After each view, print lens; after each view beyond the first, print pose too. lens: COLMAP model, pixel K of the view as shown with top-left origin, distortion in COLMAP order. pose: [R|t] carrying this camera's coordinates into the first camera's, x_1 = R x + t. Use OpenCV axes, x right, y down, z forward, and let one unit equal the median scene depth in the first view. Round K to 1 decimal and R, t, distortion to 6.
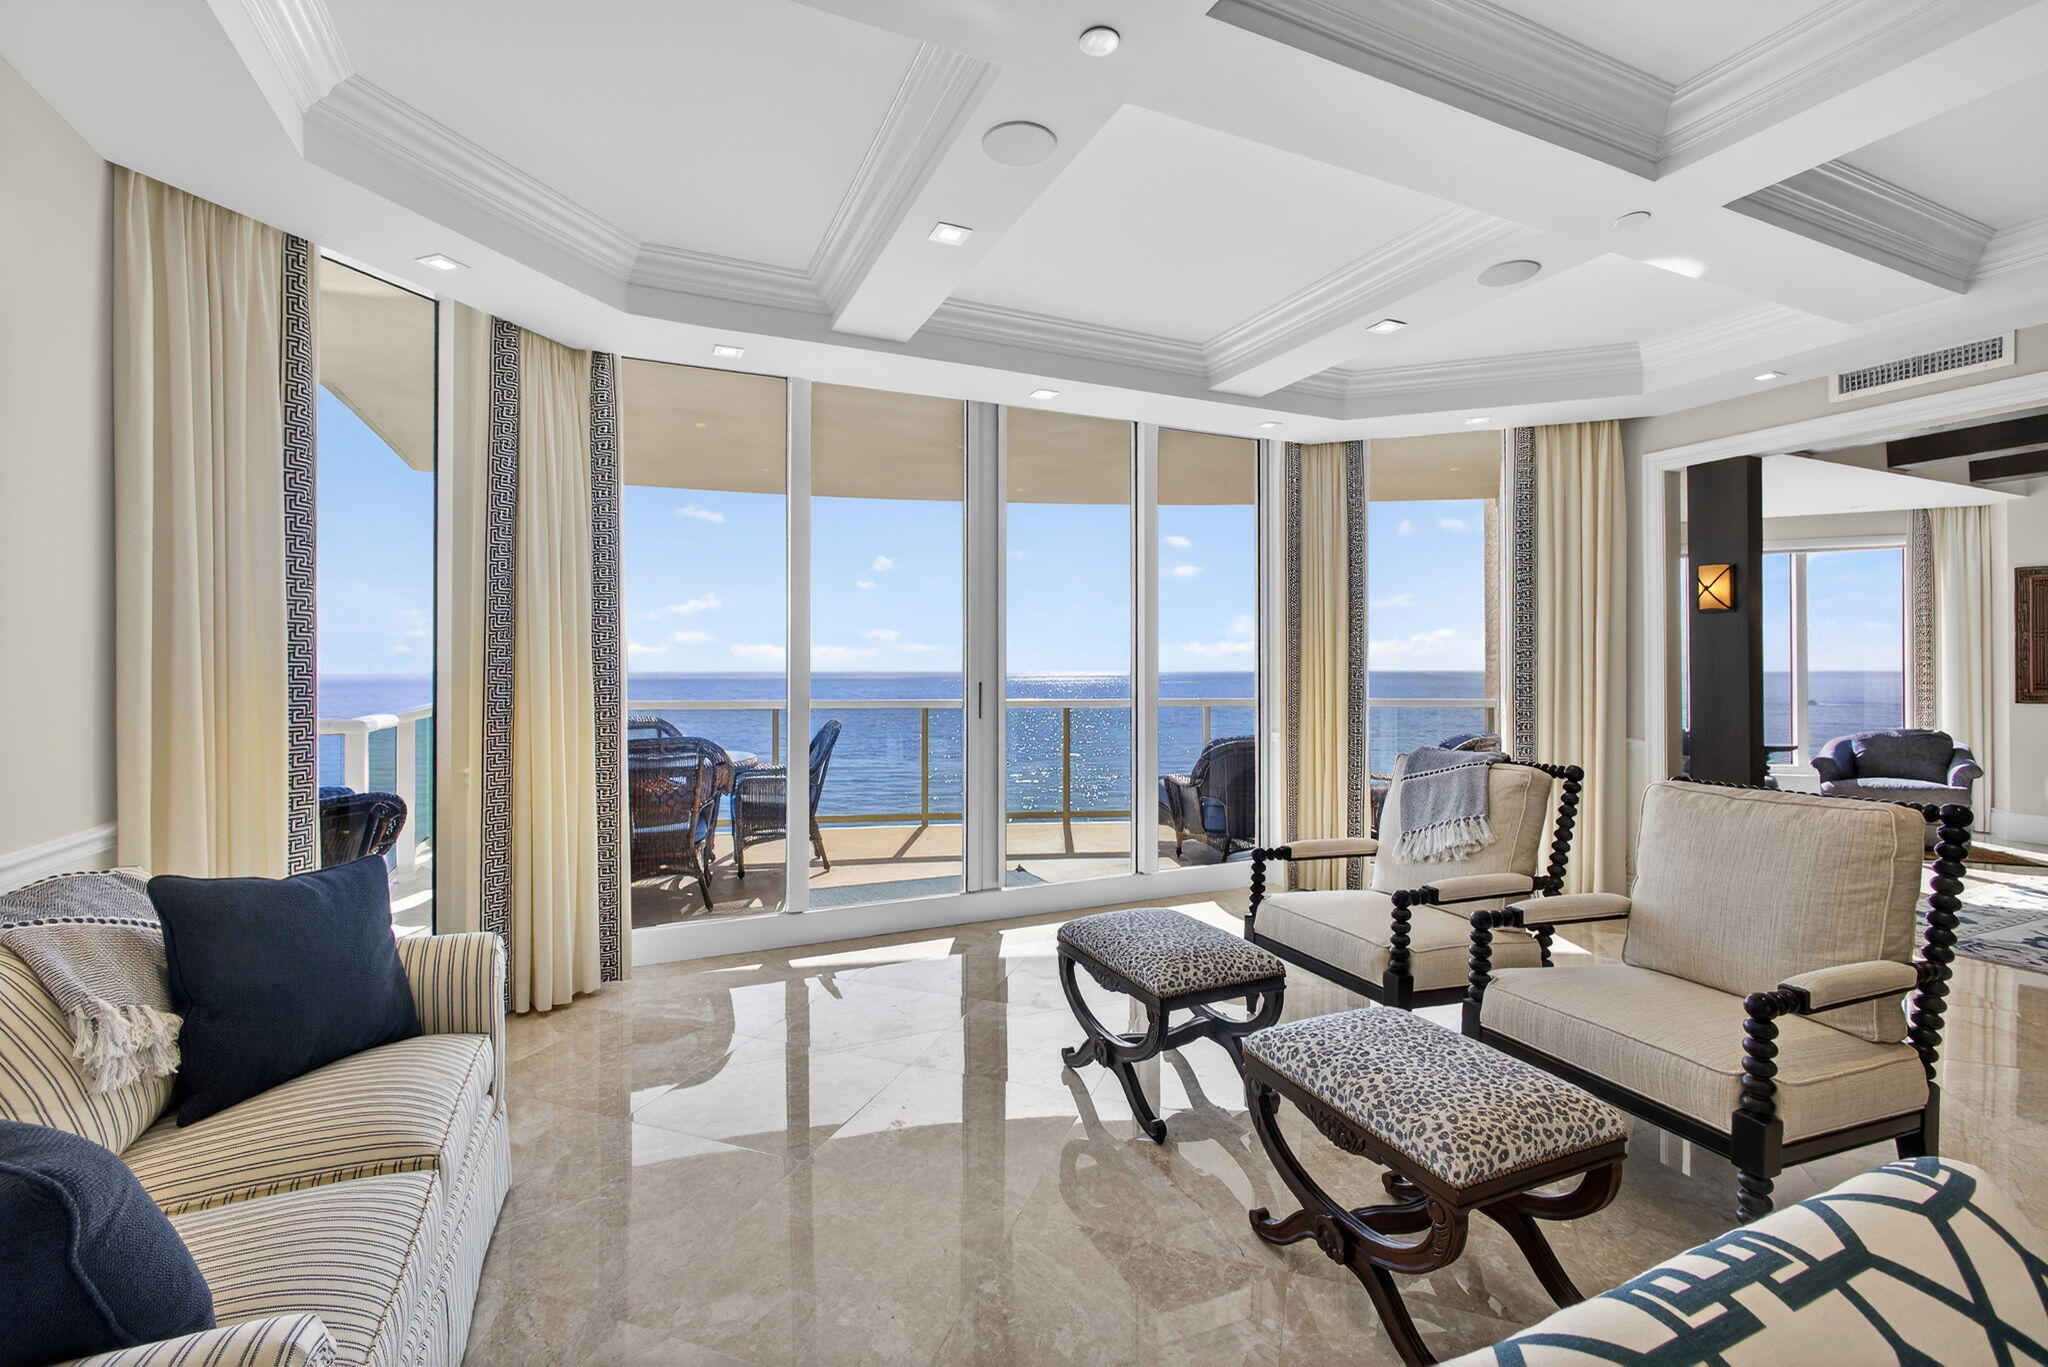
lens RADIAL K [[890.2, 0, 1019.5], [0, 890.2, 648.4], [0, 0, 1]] dist [-0.014282, 0.007714]
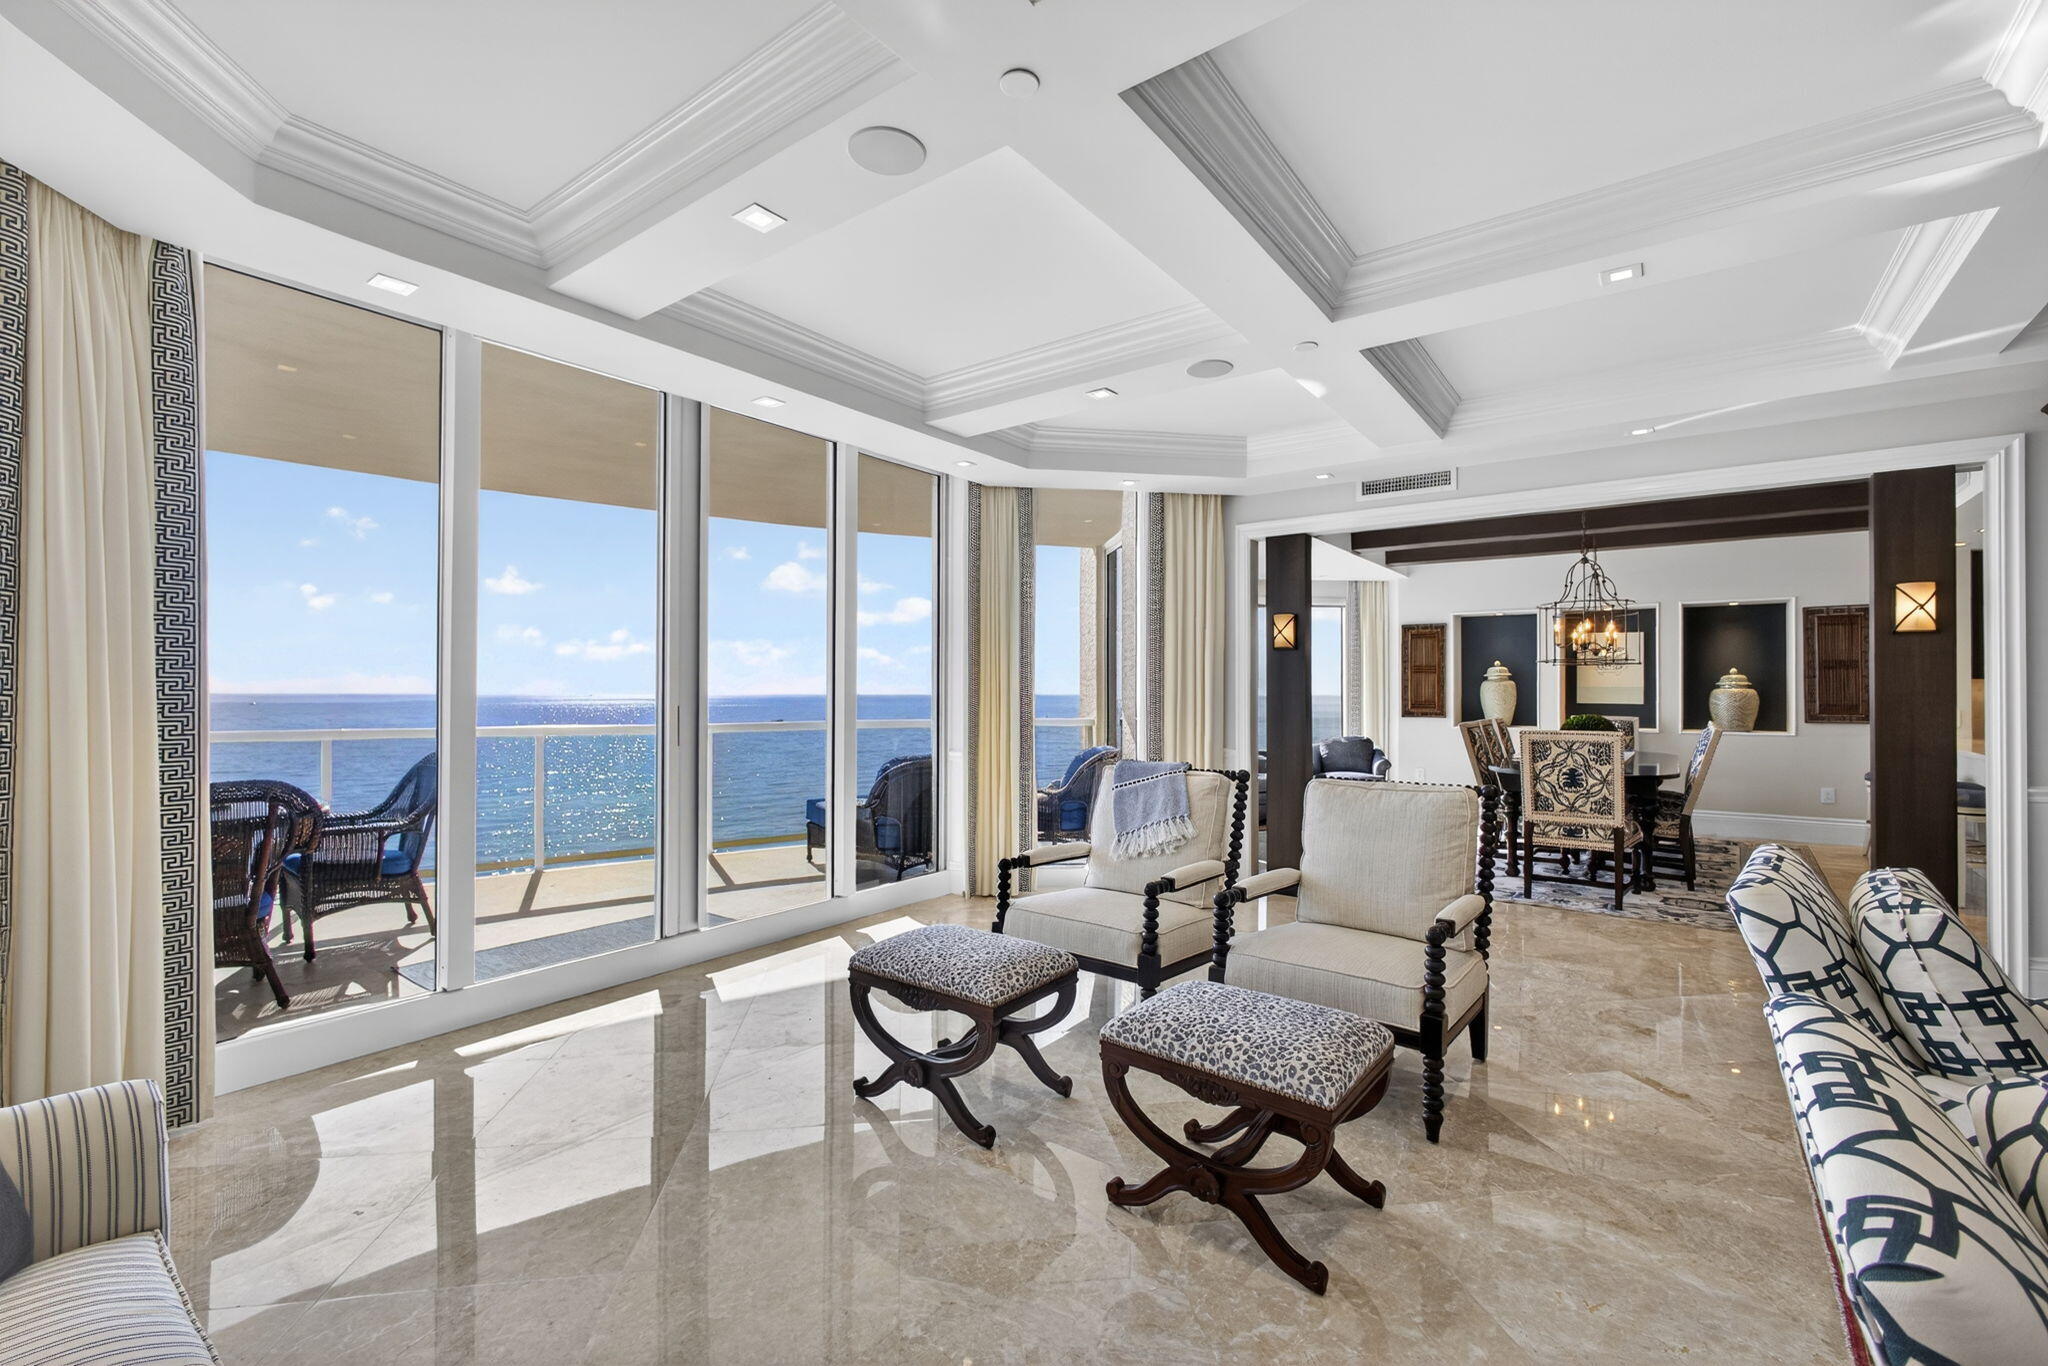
lens RADIAL K [[871.9, 0, 1024.5], [0, 871.9, 673.2], [0, 0, 1]] dist [-0.012874, 0.006768]
pose [[0.876300, 0.013226, 0.481584, -0.199266], [-0.014209, 0.999898, -0.001607, 0.001036], [-0.481556, -0.005435, 0.876398, 0.057651]]
